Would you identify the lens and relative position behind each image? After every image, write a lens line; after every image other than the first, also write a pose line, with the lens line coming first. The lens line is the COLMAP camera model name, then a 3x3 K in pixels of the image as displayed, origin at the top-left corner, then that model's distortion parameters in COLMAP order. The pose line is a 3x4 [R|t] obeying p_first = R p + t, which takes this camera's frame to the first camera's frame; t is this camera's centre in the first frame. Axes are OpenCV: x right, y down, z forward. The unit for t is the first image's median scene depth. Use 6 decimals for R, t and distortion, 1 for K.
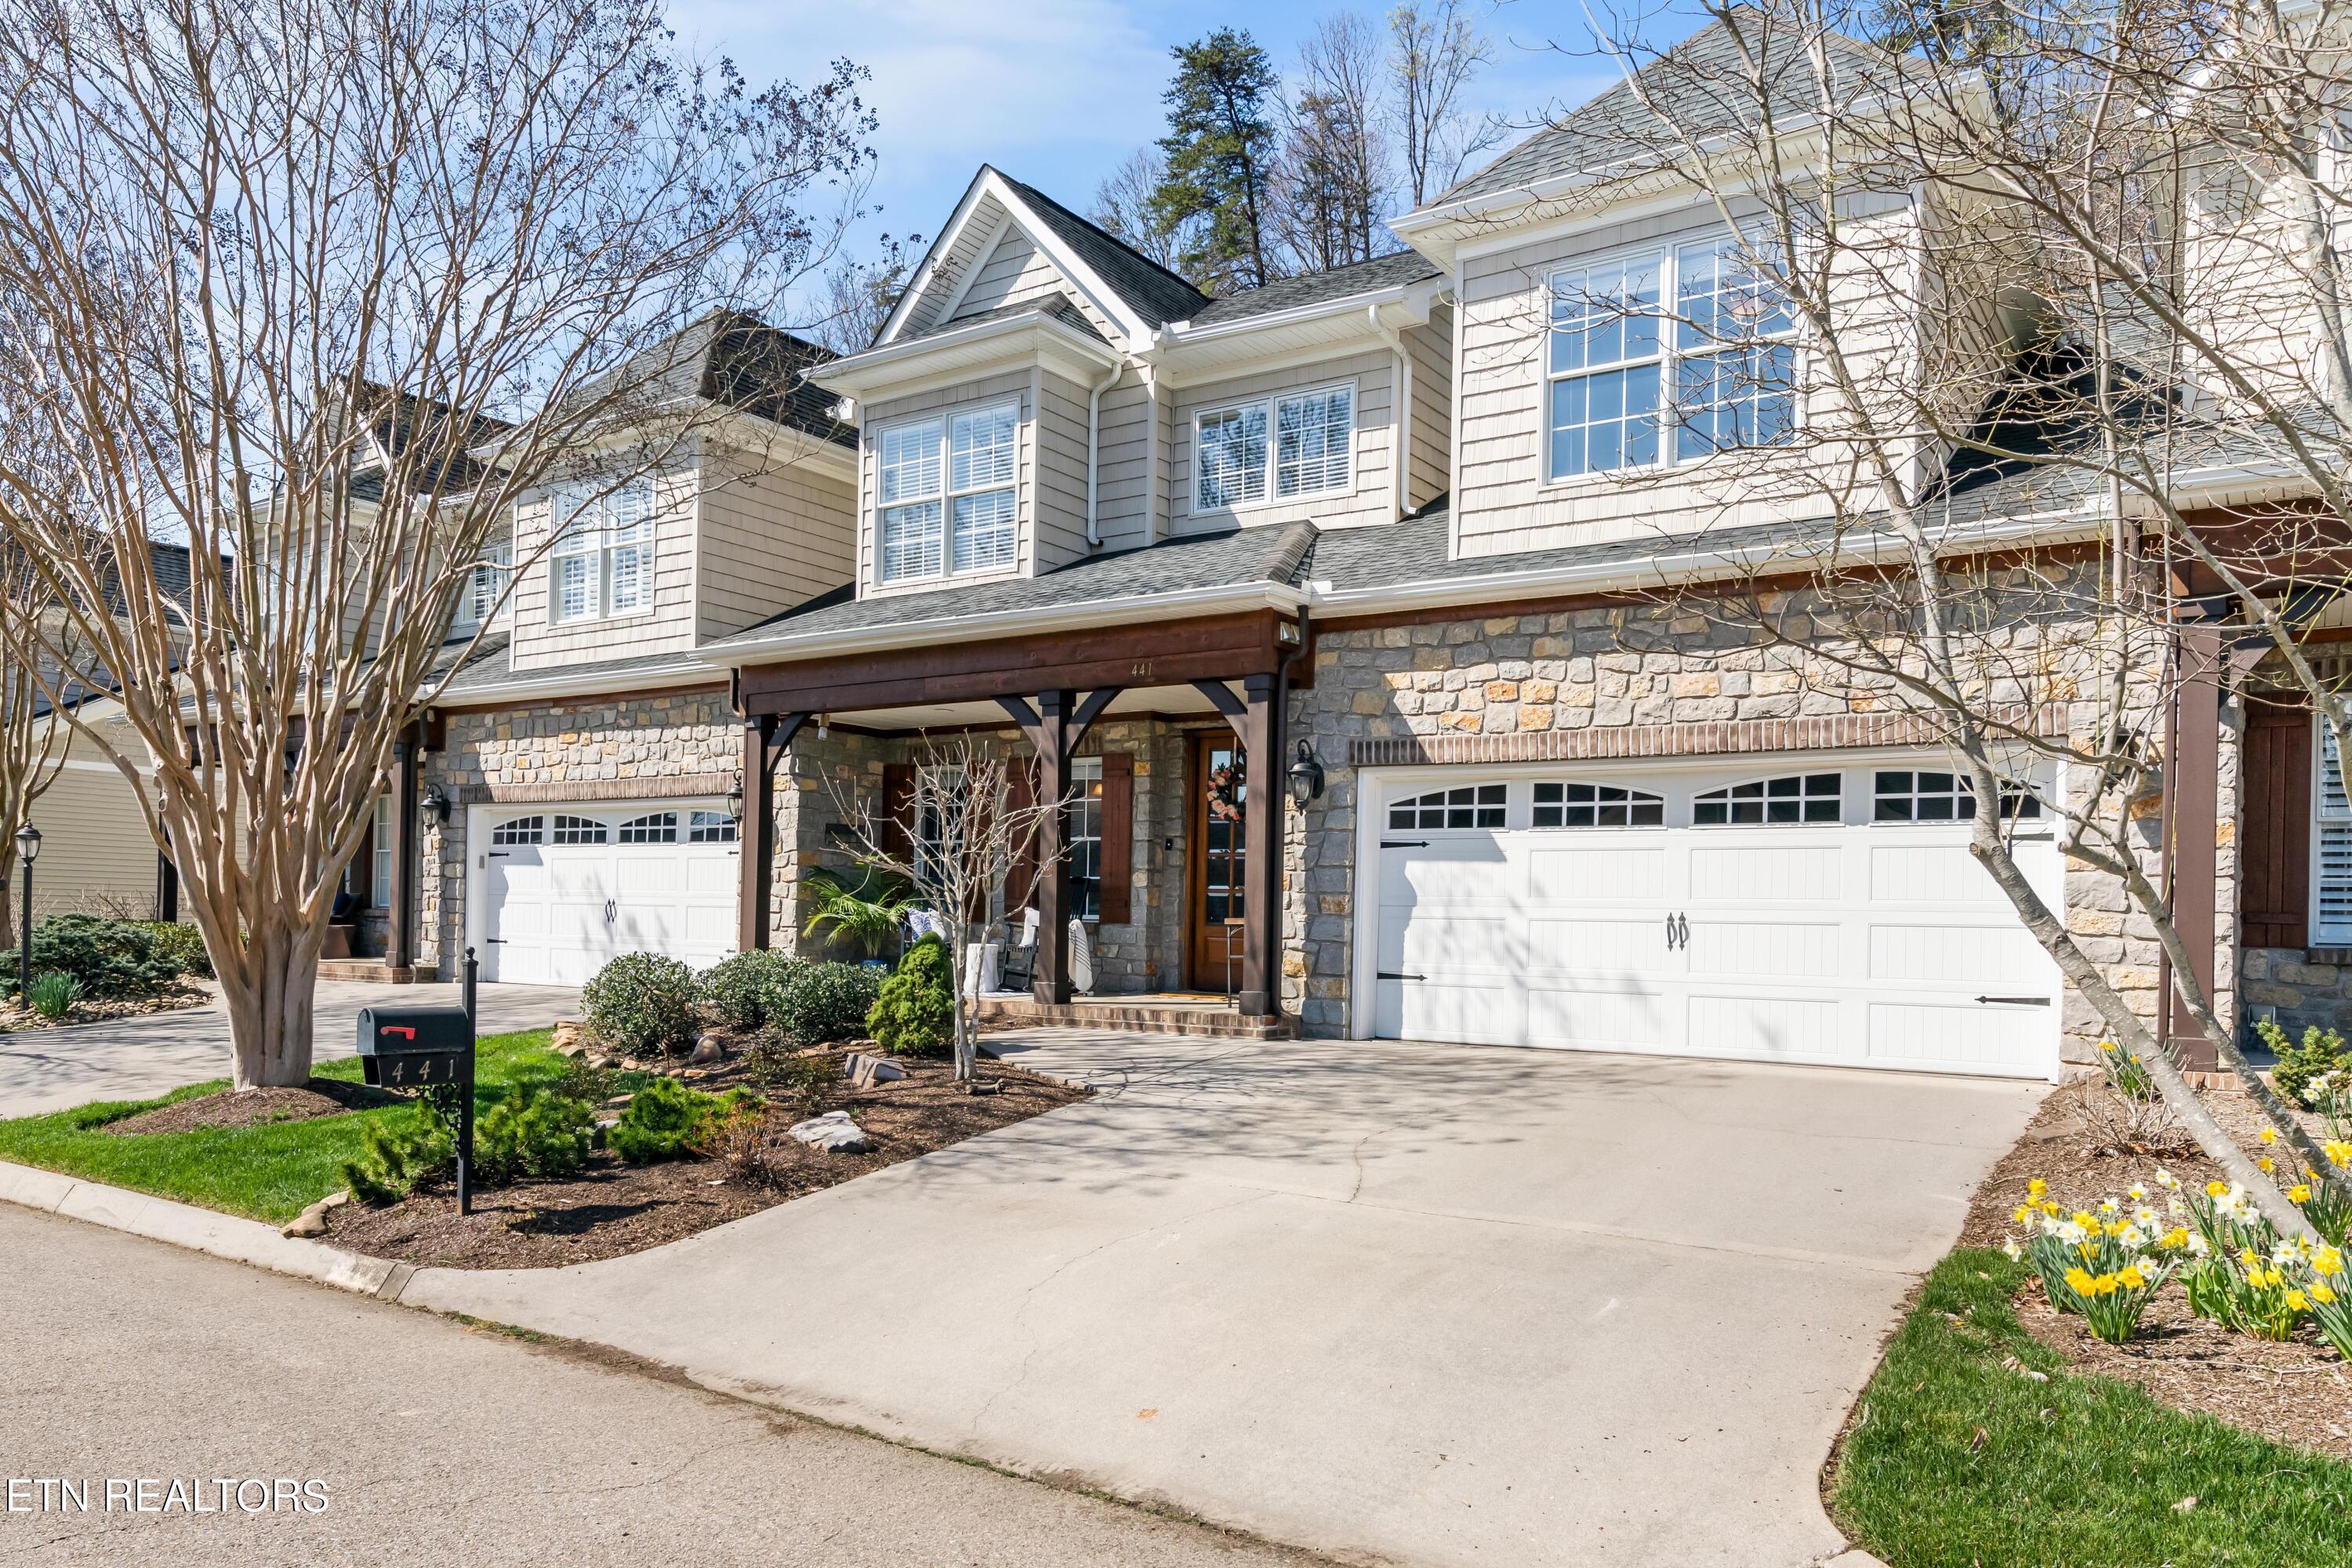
lens RADIAL K [[1368.3, 0, 1176.0], [0, 1368.3, 784.0], [0, 0, 1]] dist [0.007192, 0.001243]
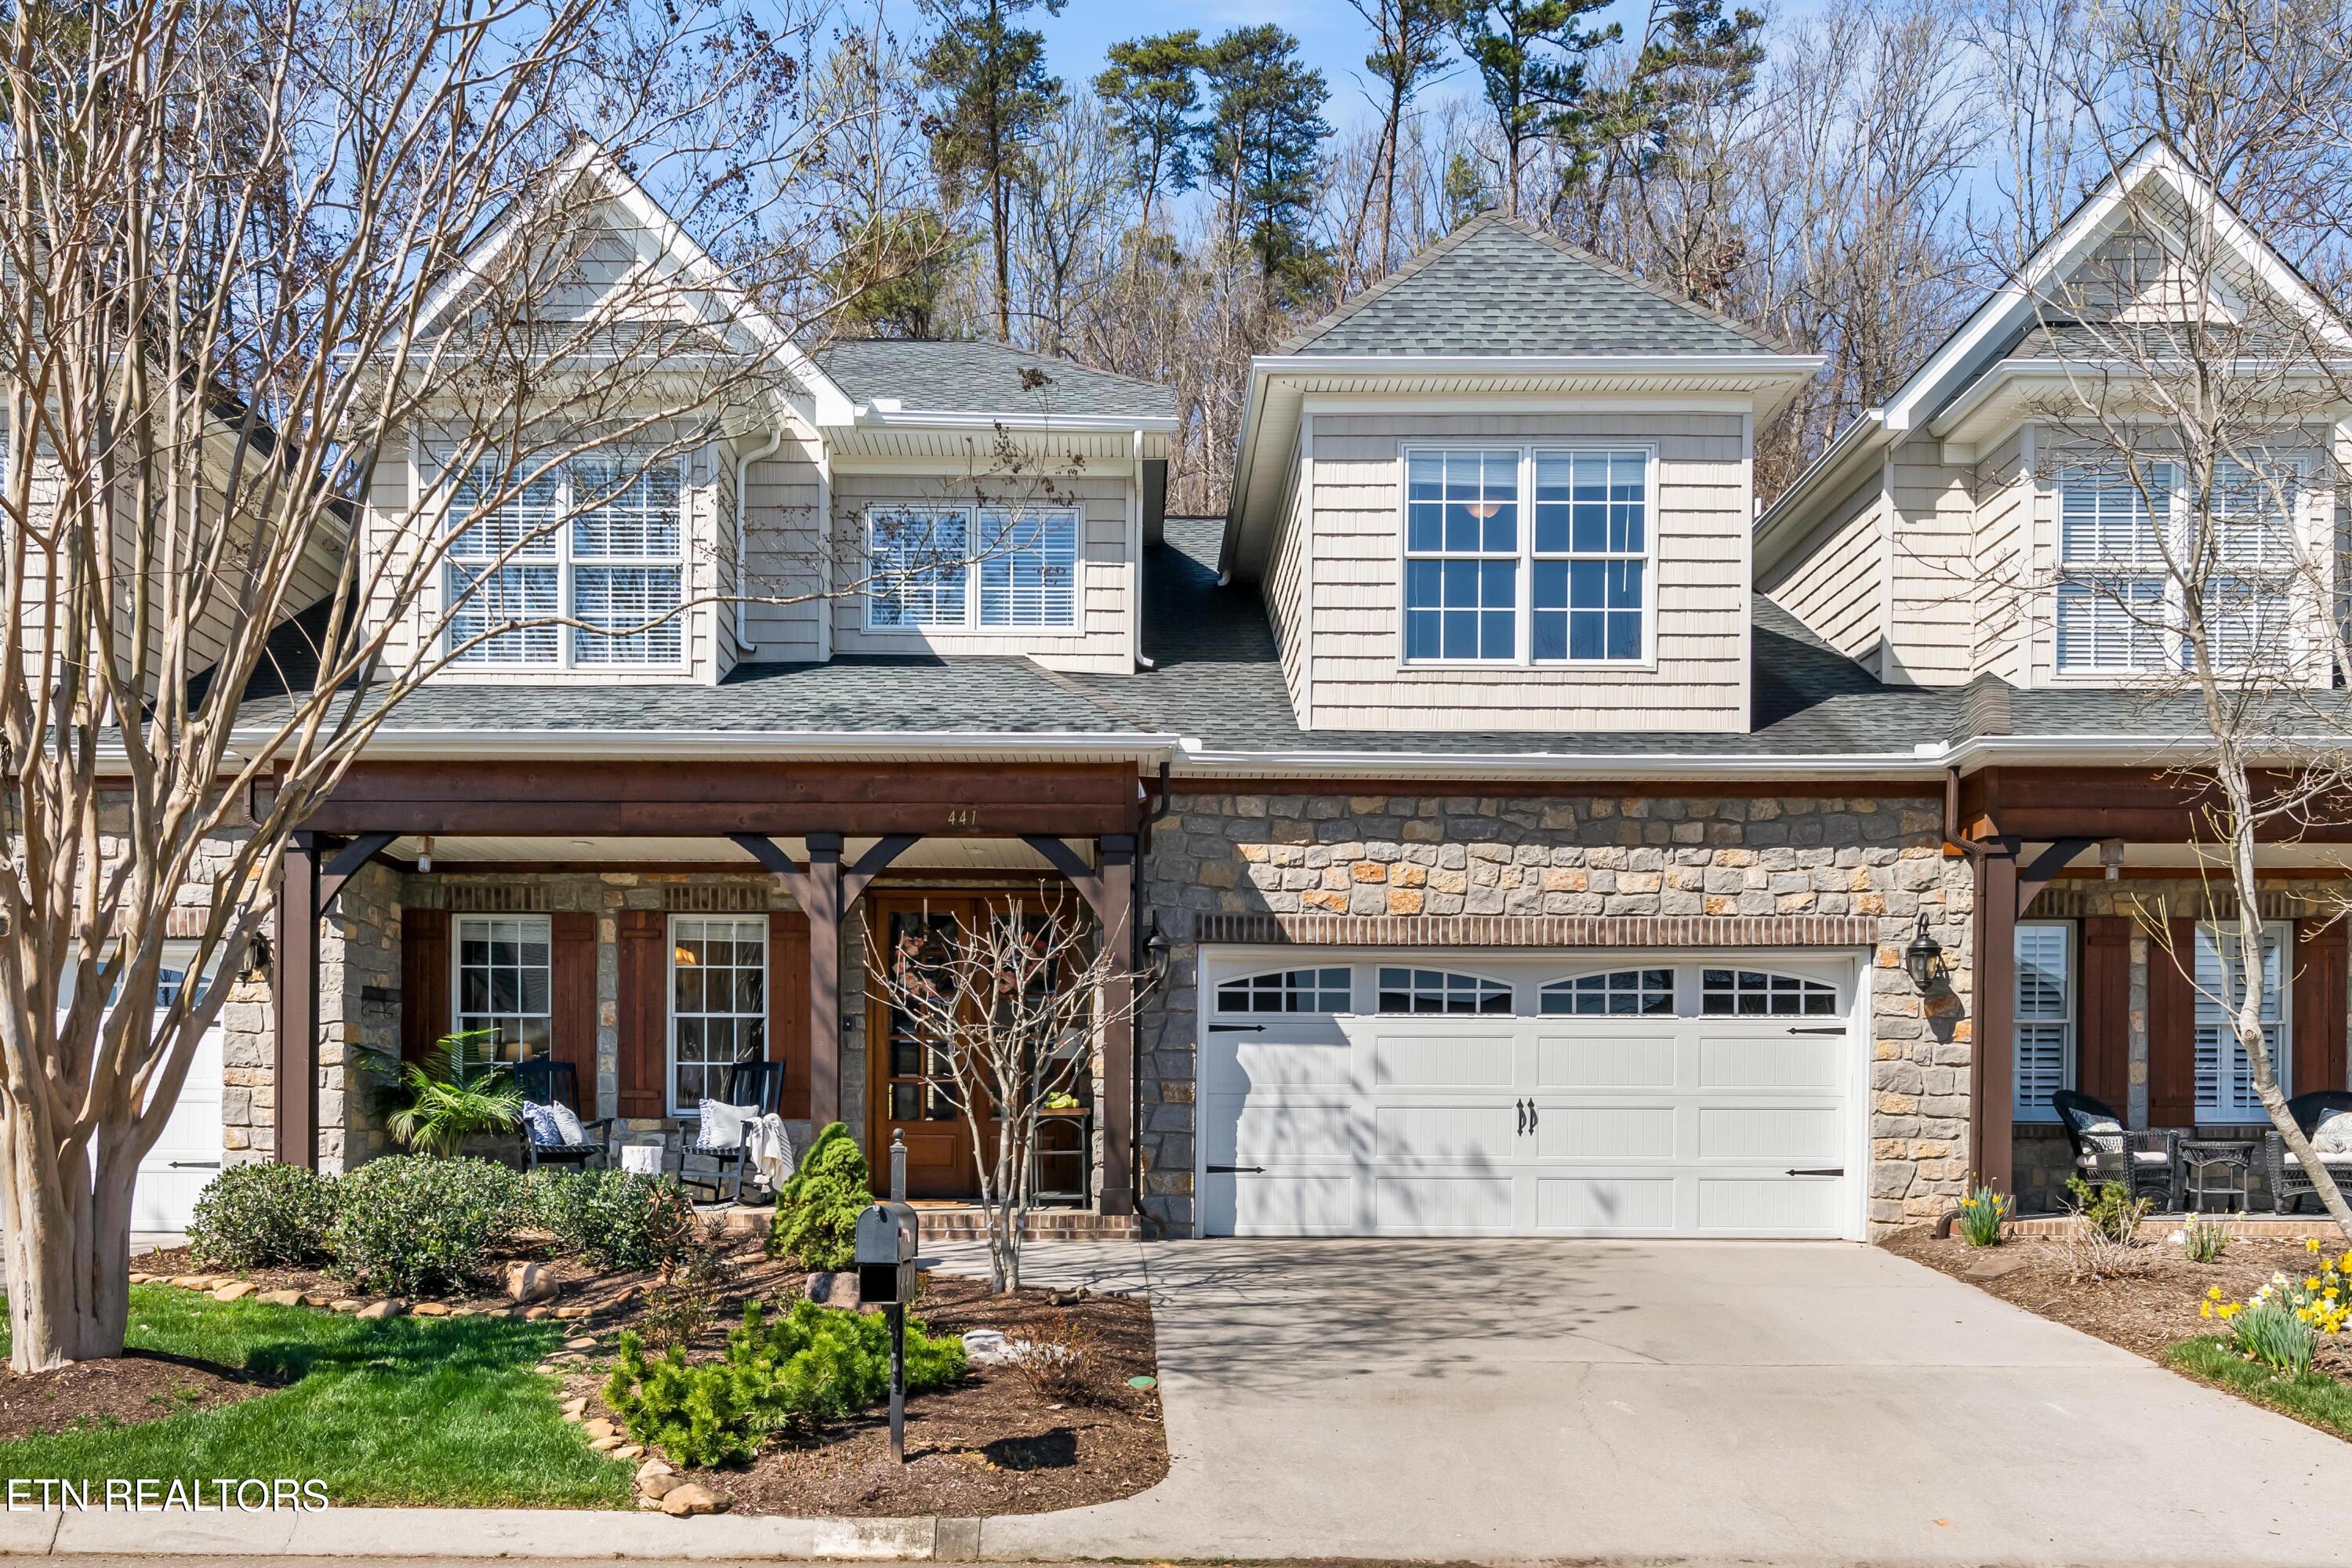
lens RADIAL K [[1631.4, 0, 1176.0], [0, 1631.4, 983.6], [0, 0, 1]] dist [0.007354, 0.002369]
pose [[0.878970, 0.031461, 0.475839, -0.418685], [-0.037816, 0.999278, 0.003784, 0.011772], [-0.475376, -0.021320, 0.879524, 0.043288]]
